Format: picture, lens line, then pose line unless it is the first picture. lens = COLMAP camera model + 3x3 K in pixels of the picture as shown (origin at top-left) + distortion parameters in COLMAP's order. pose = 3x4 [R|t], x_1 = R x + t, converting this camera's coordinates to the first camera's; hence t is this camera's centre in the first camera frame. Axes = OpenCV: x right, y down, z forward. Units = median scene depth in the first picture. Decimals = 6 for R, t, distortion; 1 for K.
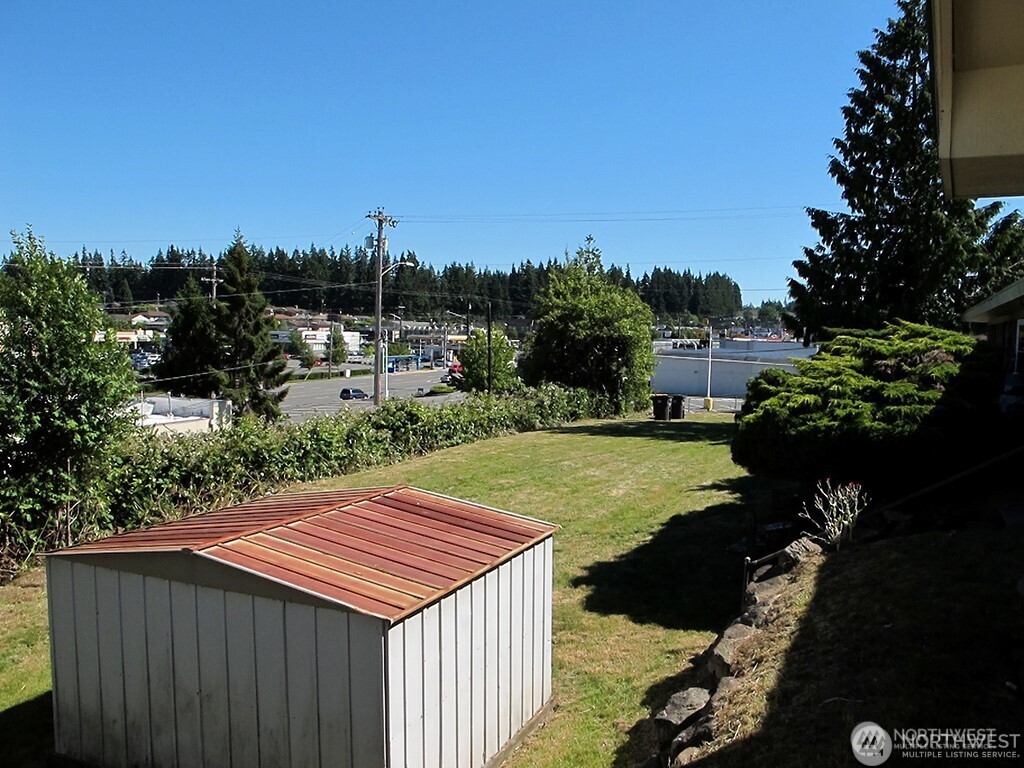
lens RADIAL K [[898.1, 0, 512.0], [0, 898.1, 384.0], [0, 0, 1]] dist [-0.143614, 0.132898]
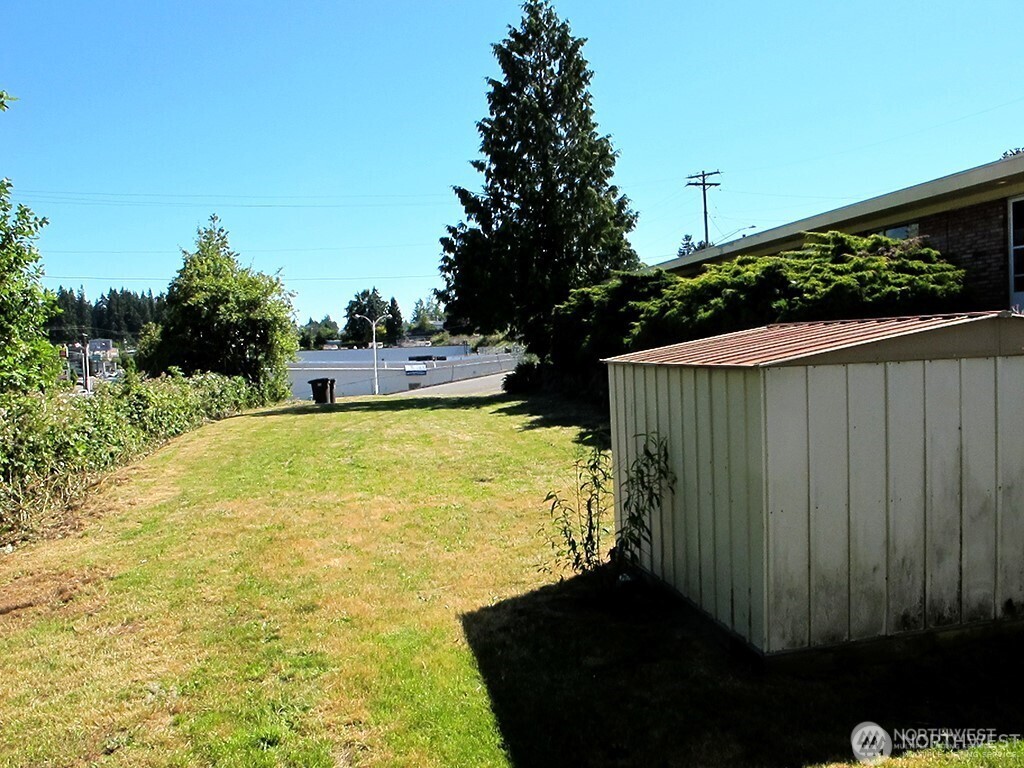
lens RADIAL K [[898.1, 0, 512.0], [0, 898.1, 384.0], [0, 0, 1]] dist [-0.143614, 0.132898]
pose [[0.807132, -0.069323, 0.586286, -0.240816], [0.087732, 0.996140, -0.002994, 0.042139], [-0.583816, 0.053853, 0.810098, 0.115646]]
